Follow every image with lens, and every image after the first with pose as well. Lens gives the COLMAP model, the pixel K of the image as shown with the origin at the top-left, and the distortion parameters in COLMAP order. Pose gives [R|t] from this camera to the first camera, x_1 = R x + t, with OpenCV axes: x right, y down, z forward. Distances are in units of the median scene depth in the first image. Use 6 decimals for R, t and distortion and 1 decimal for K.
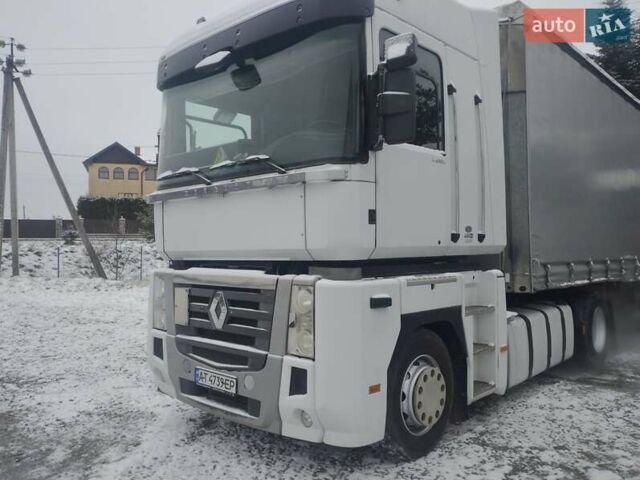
lens RADIAL K [[522.9, 0, 320.0], [0, 522.9, 240.0], [0, 0, 1]] dist [0.073537, -0.114520]
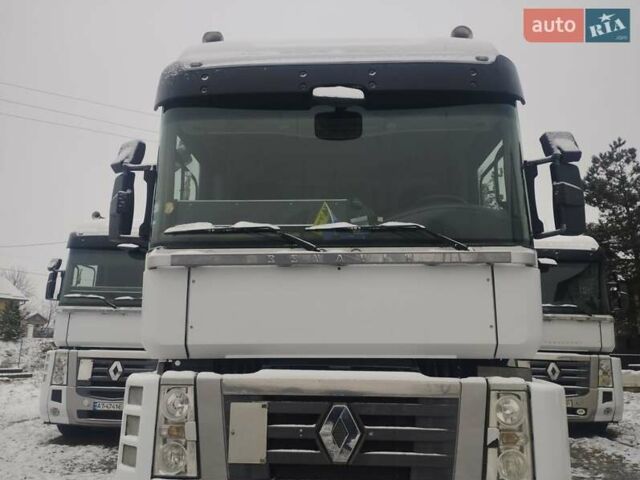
lens RADIAL K [[522.9, 0, 320.0], [0, 522.9, 240.0], [0, 0, 1]] dist [0.073537, -0.114520]
pose [[0.773058, 0.136247, 0.619530, -0.693011], [-0.022142, 0.981862, -0.188302, 0.016519], [-0.633949, 0.131851, 0.762053, 0.470436]]
